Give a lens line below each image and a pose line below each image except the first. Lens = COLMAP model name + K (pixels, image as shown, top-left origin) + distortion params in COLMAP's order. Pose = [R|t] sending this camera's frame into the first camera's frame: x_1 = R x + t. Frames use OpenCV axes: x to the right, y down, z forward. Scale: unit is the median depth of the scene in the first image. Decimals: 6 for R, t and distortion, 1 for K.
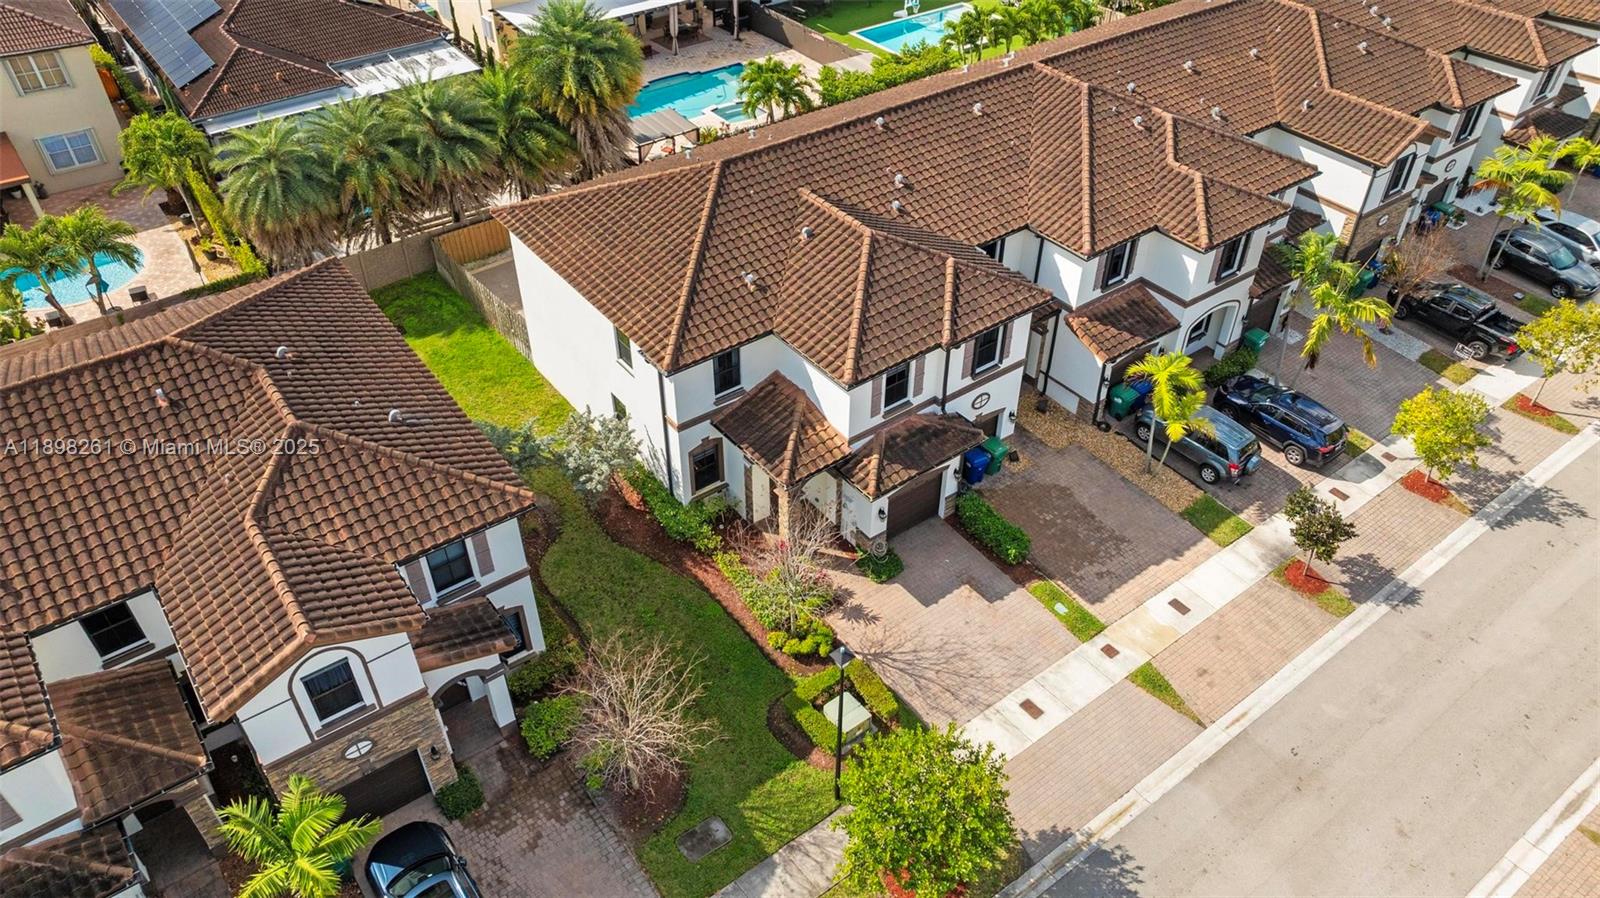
lens RADIAL K [[1127.8, 0, 800.0], [0, 1127.8, 449.0], [0, 0, 1]] dist [-0.013055, -0.000197]
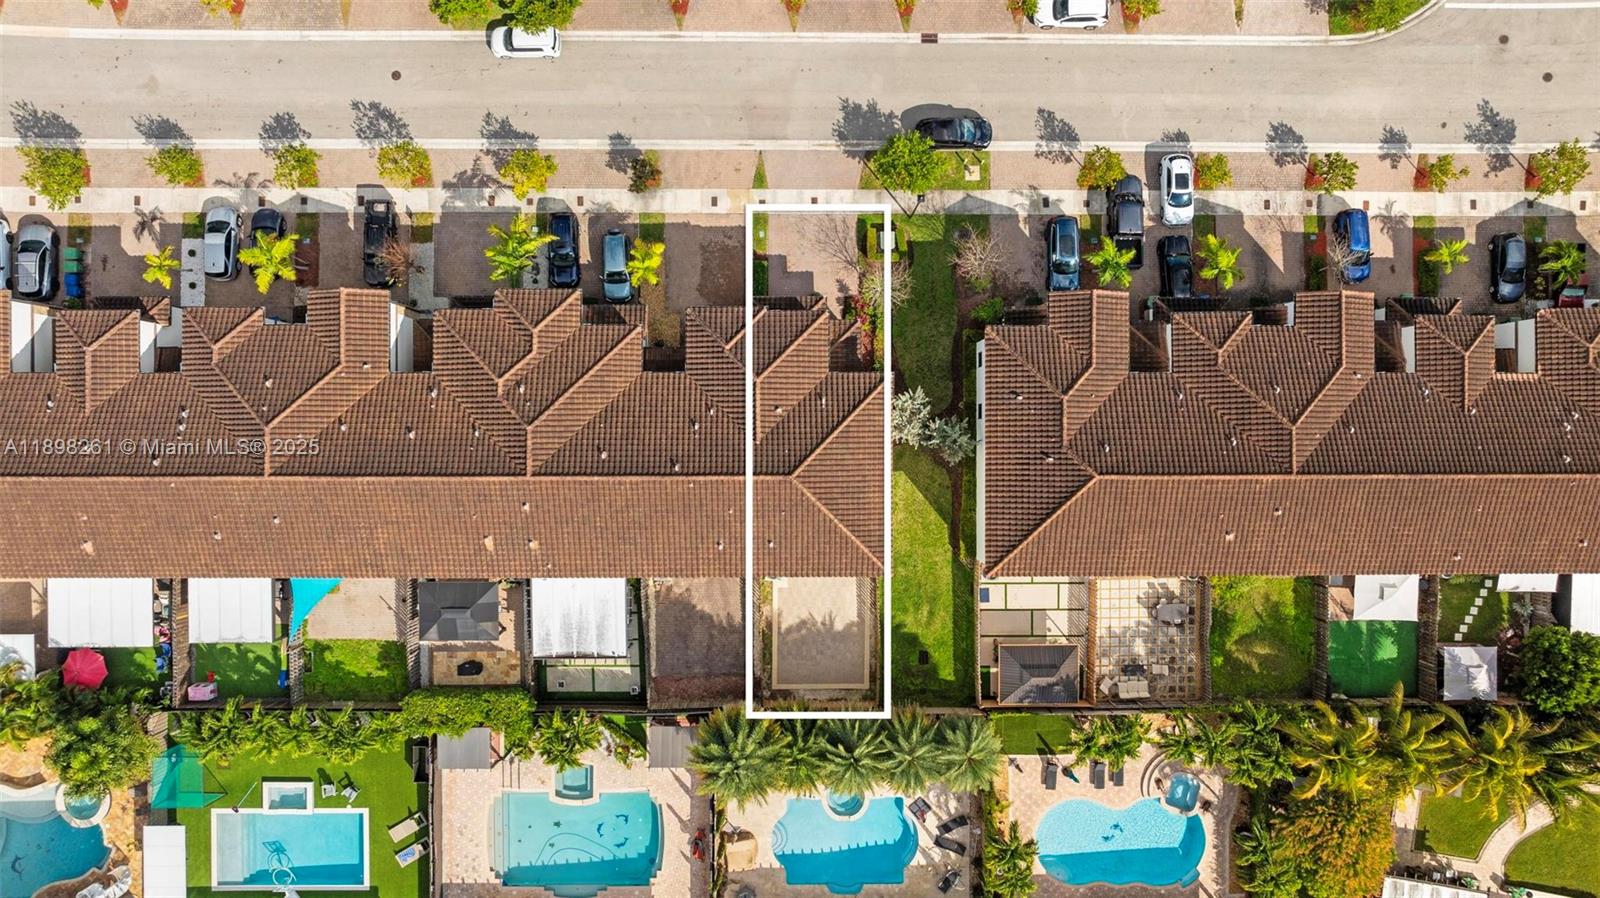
lens RADIAL K [[1127.8, 0, 800.0], [0, 1127.8, 449.0], [0, 0, 1]] dist [-0.013055, -0.000197]
pose [[-0.801819, -0.597234, -0.019953, -0.023124], [0.362418, -0.512571, 0.778411, -1.649016], [-0.475121, 0.616914, 0.627437, -0.098840]]
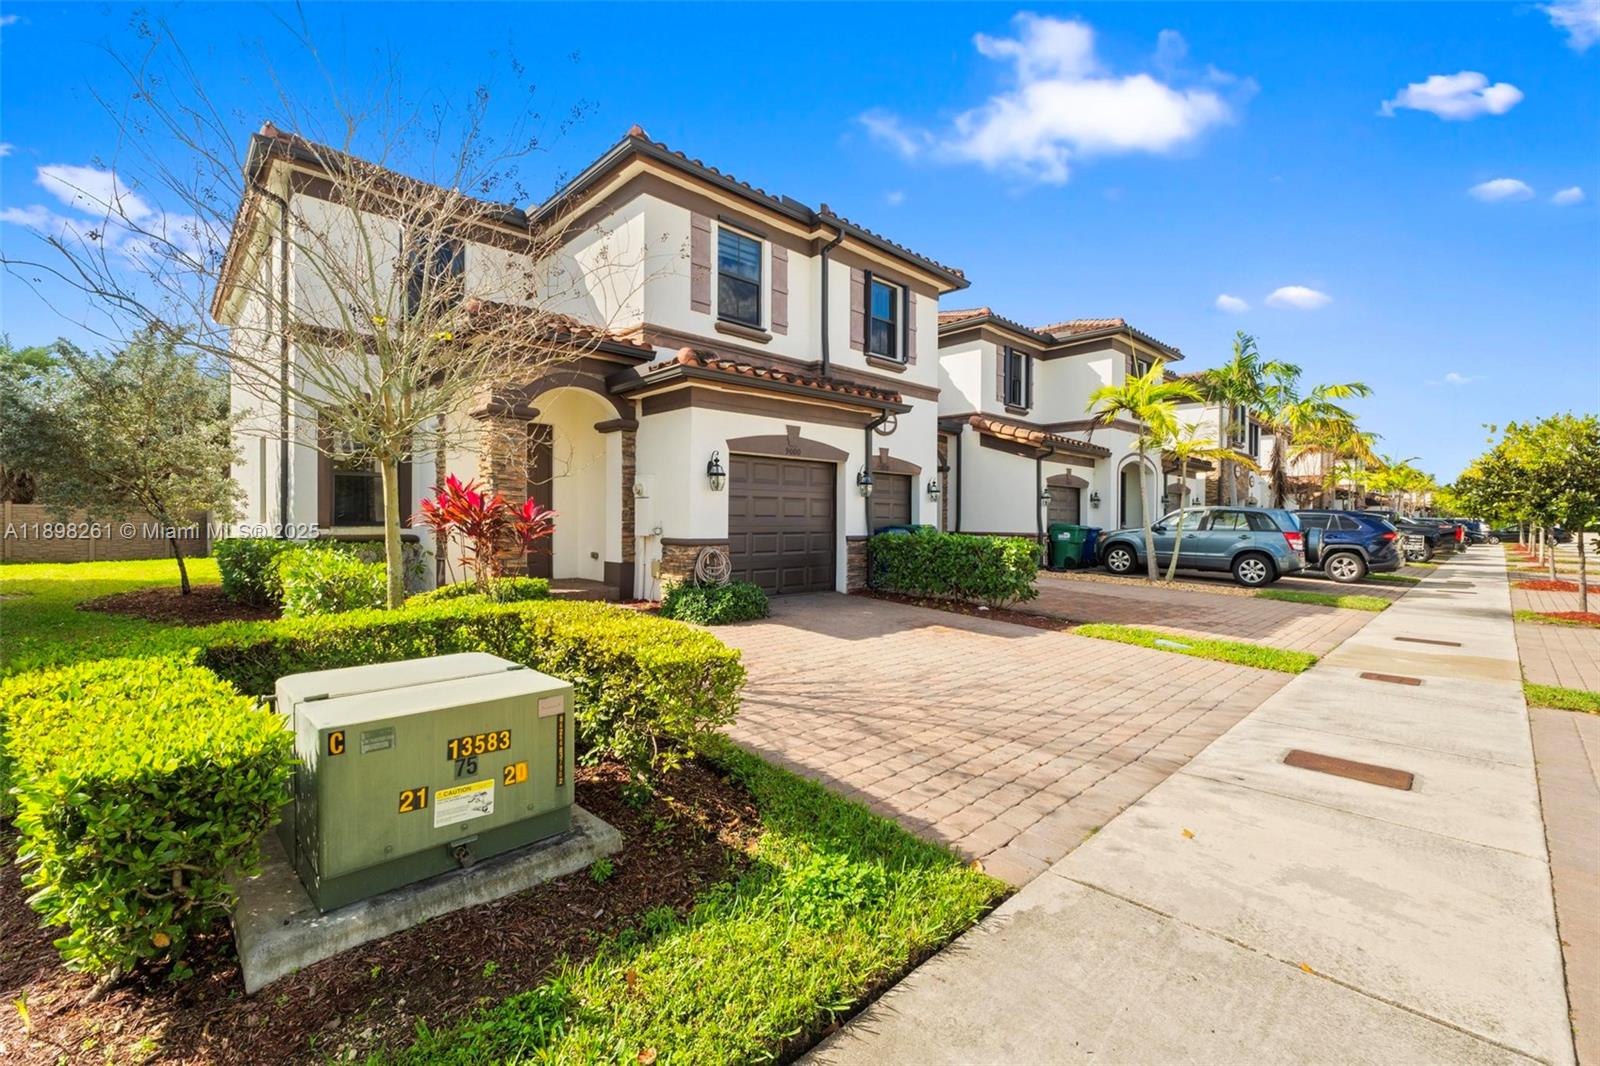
lens RADIAL K [[674.2, 0, 800.0], [0, 674.2, 533.0], [0, 0, 1]] dist [-0.009847, 0.000084]
pose [[0.992116, 0.000821, 0.125317, 0.071510], [0.077979, 0.778766, -0.622449, 0.245710], [-0.098104, 0.627314, 0.772563, 0.798858]]
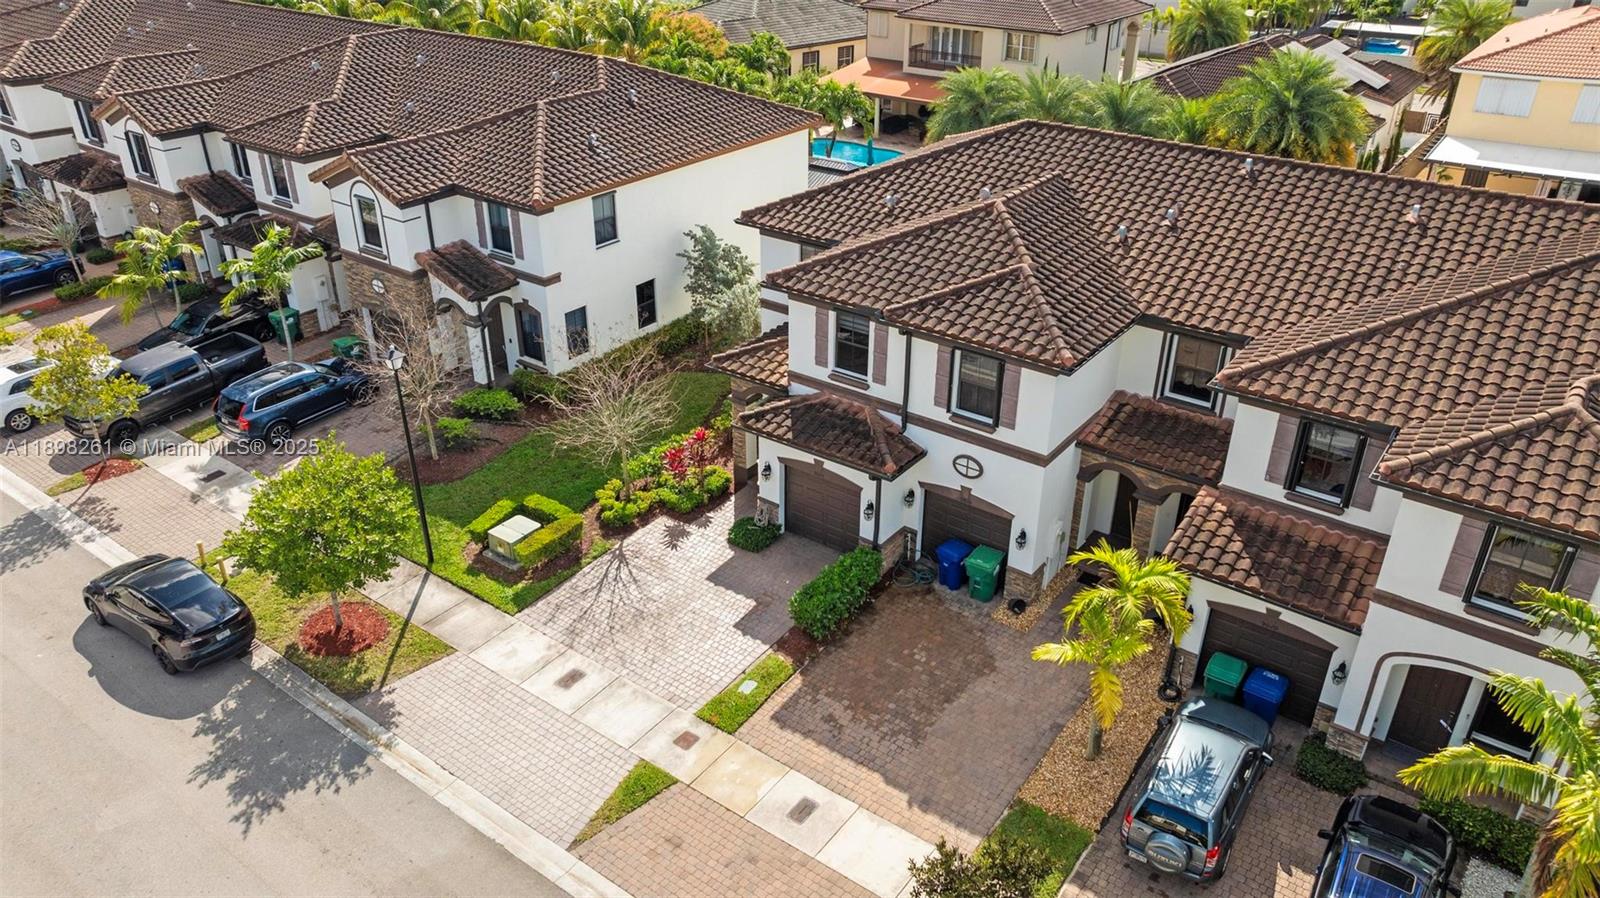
lens RADIAL K [[1127.8, 0, 800.0], [0, 1127.8, 449.0], [0, 0, 1]] dist [-0.013055, -0.000197]
pose [[0.285848, 0.456987, -0.842291, 0.766360], [-0.619538, 0.758696, 0.201380, -0.135863], [0.731070, 0.464267, 0.499993, 0.591289]]
